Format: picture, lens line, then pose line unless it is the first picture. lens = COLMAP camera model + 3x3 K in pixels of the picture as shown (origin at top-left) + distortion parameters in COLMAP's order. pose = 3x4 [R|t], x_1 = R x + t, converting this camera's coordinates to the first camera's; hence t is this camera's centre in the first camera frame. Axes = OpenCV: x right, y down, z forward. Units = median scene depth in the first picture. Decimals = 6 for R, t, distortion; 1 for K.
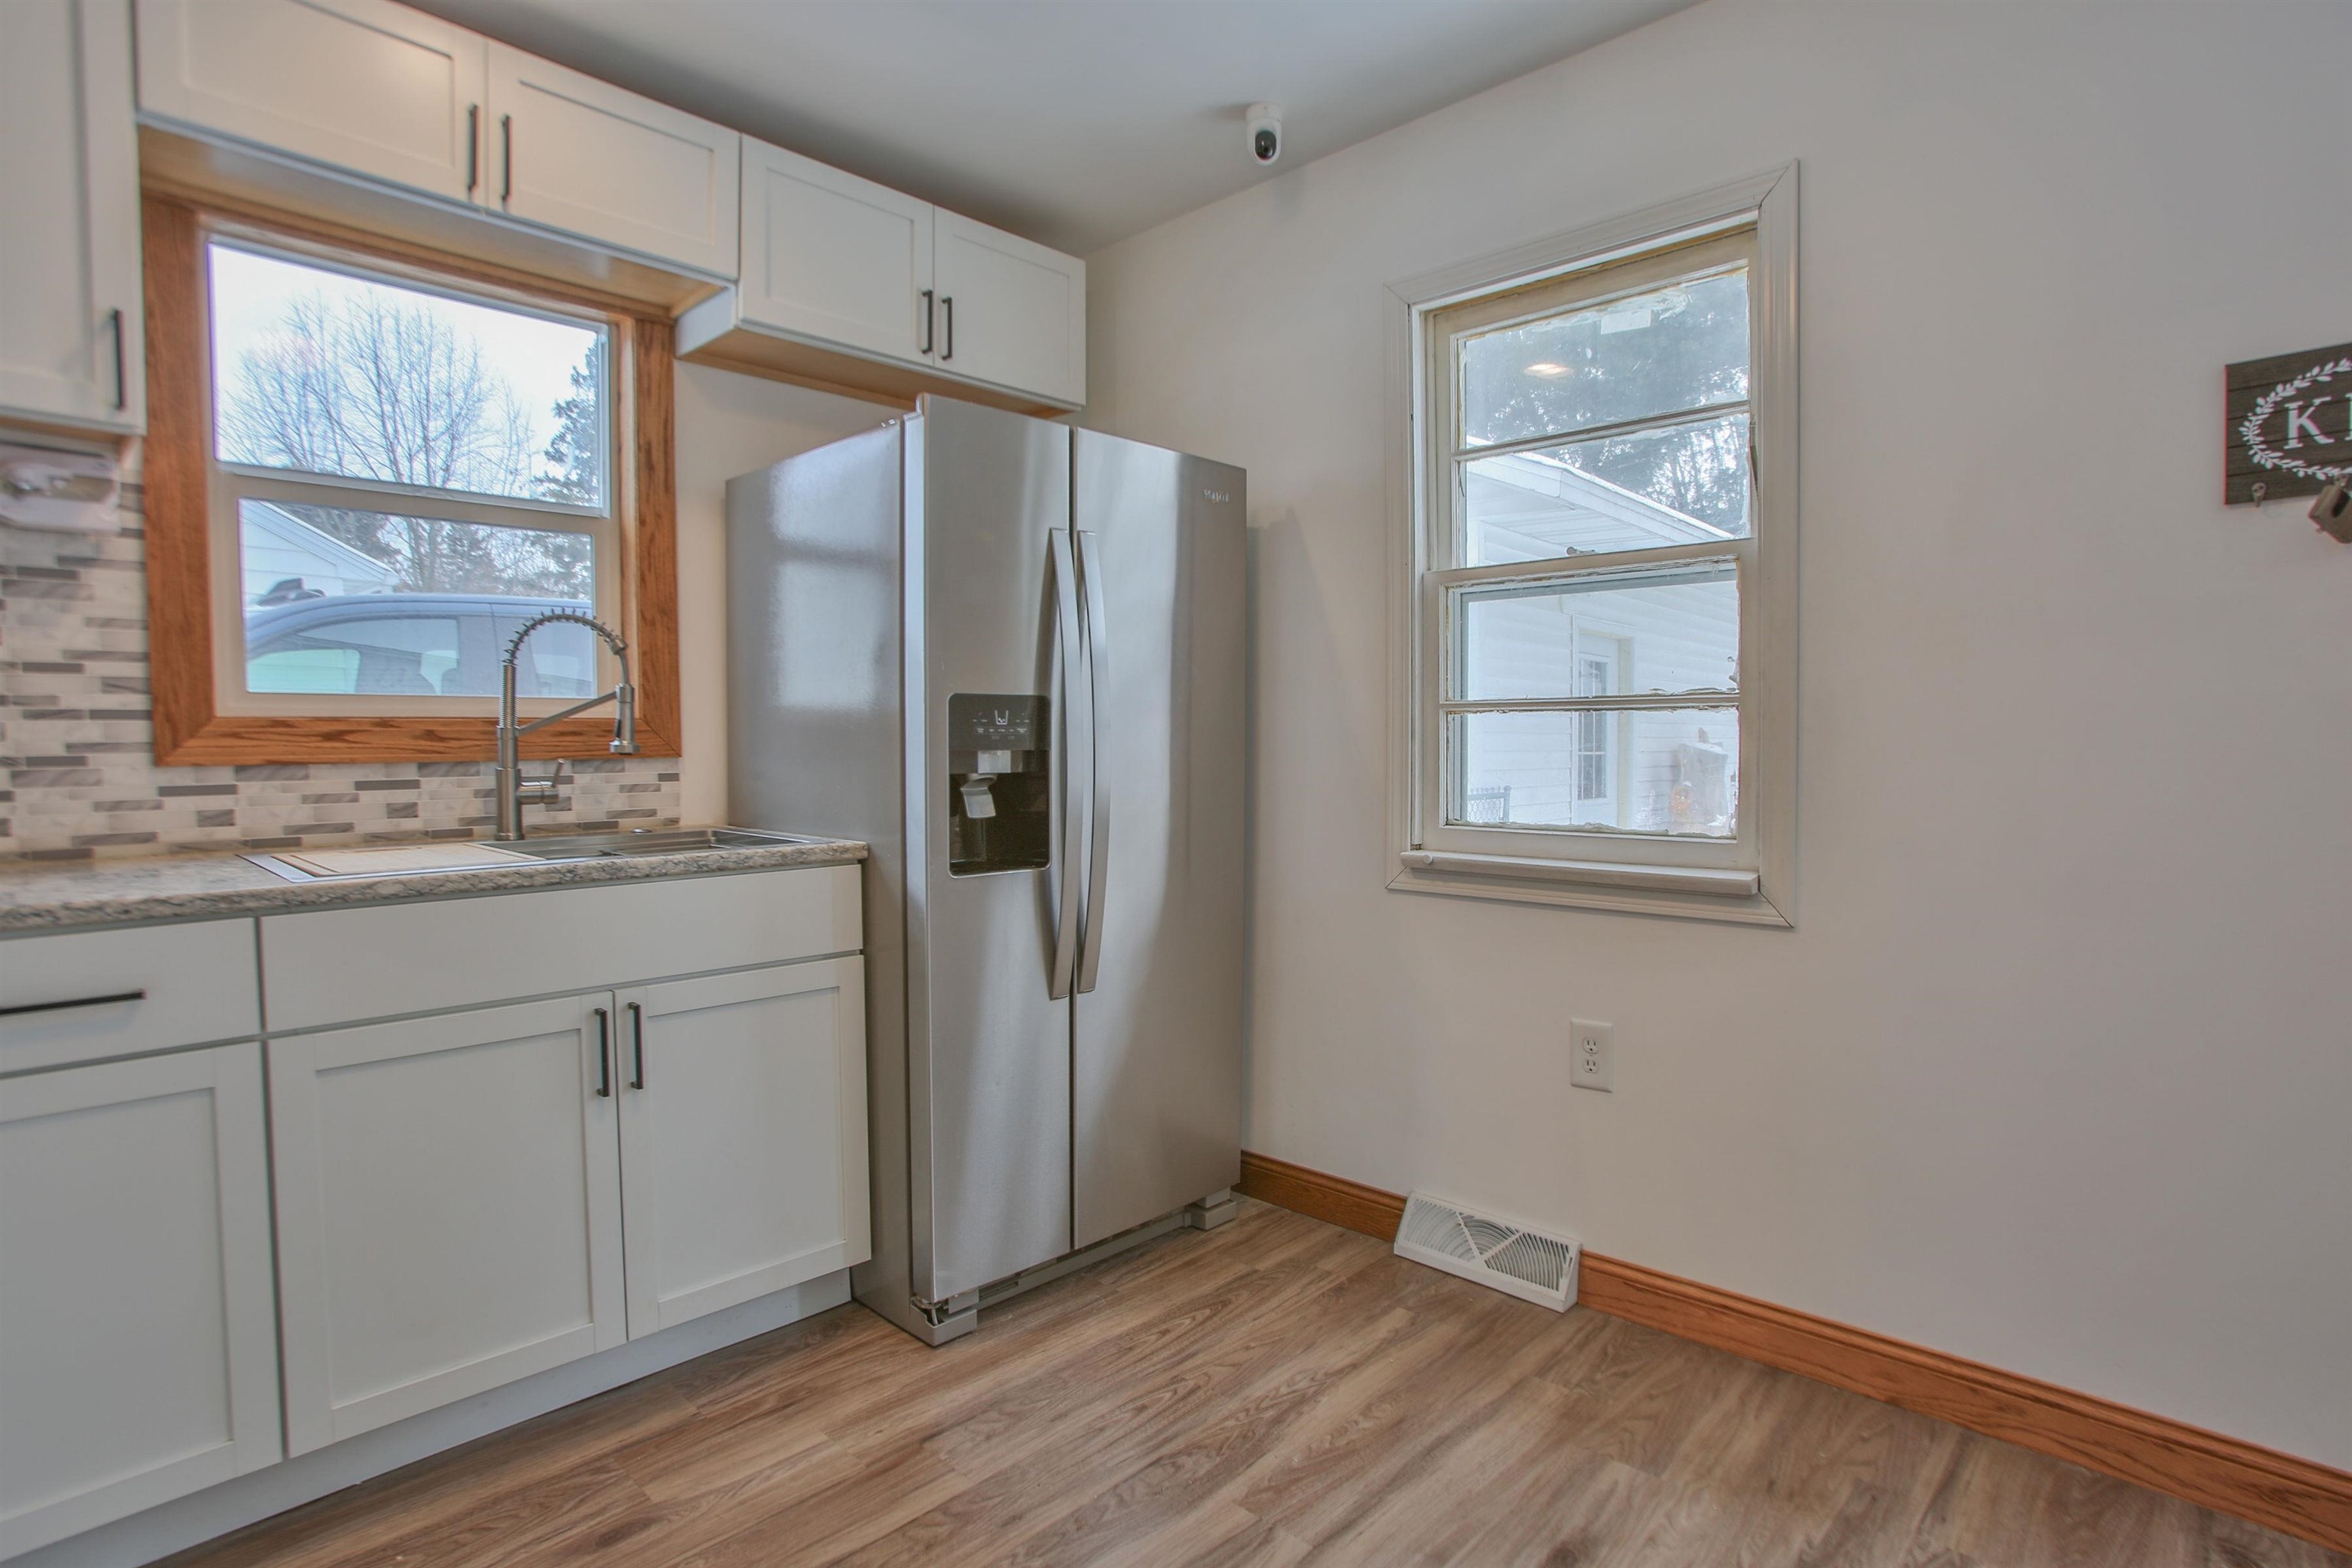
lens RADIAL K [[1231.3, 0, 1167.2], [0, 1231.3, 790.1], [0, 0, 1]] dist [-0.079331, 0.043877]
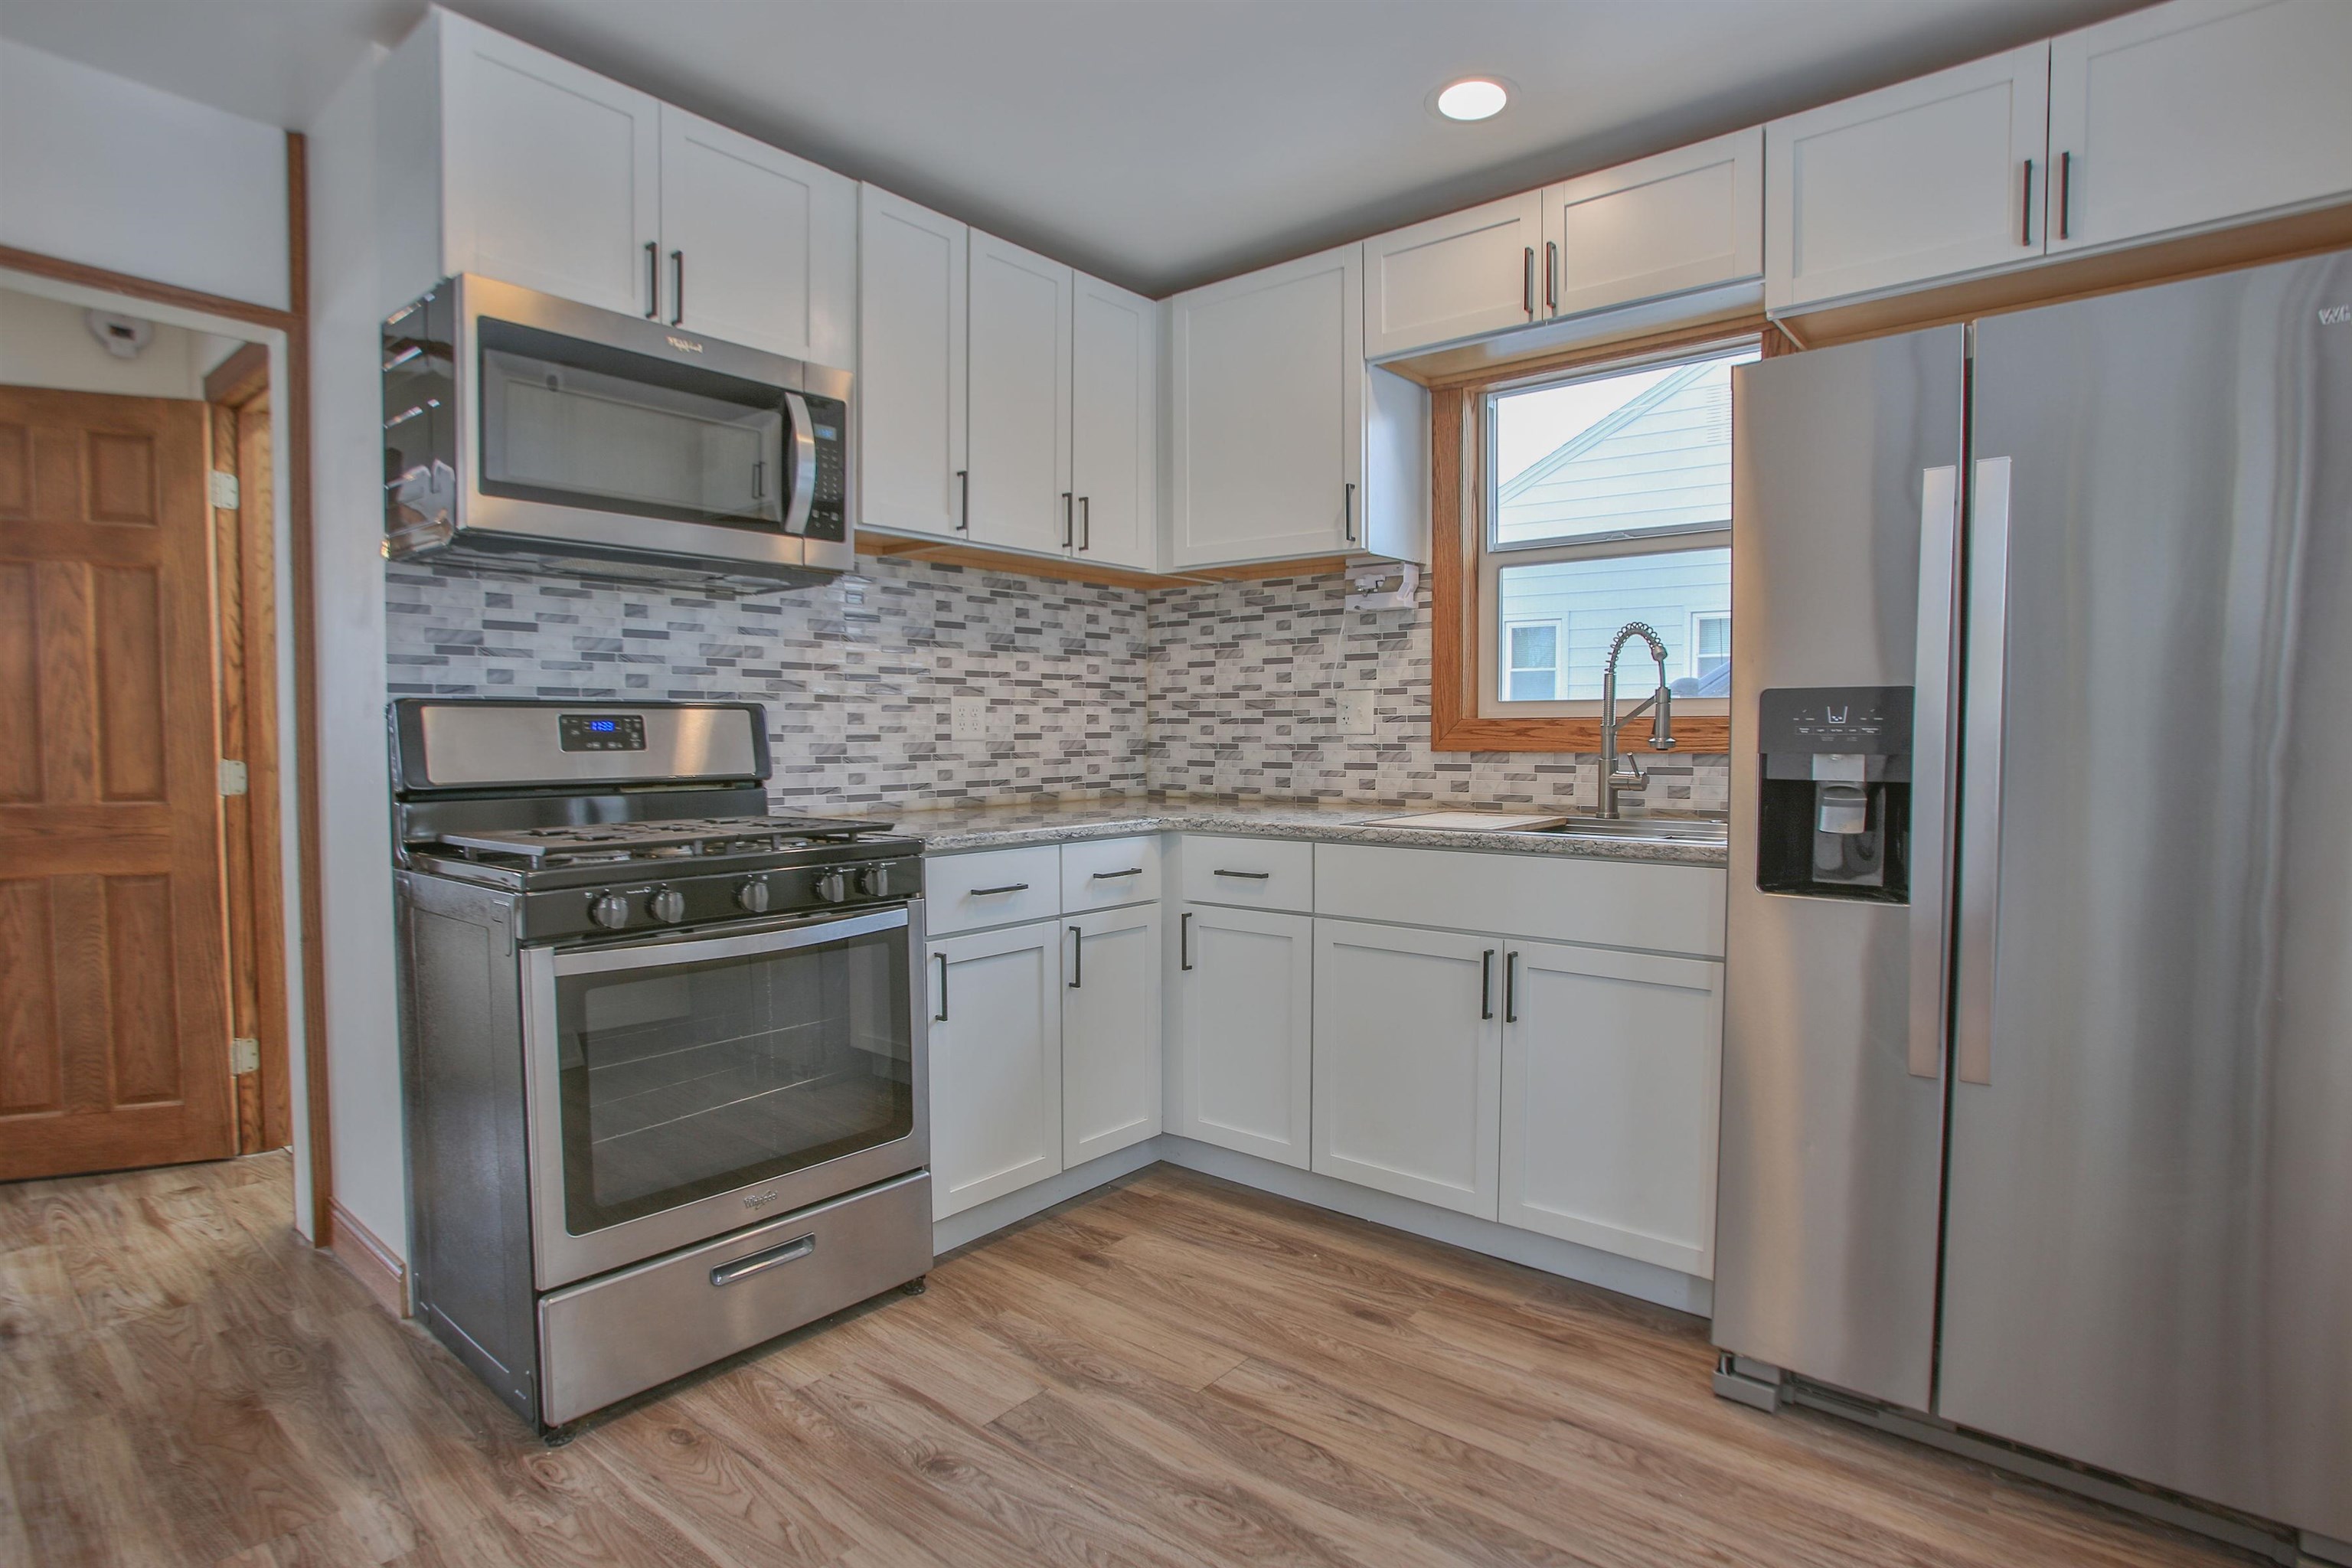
lens RADIAL K [[1231.3, 0, 1167.2], [0, 1231.3, 790.1], [0, 0, 1]] dist [-0.079331, 0.043877]
pose [[0.039432, 0.050843, -0.997928, 0.758652], [-0.037766, 0.998067, 0.049358, -0.035403], [0.998508, 0.035741, 0.041276, 0.582180]]
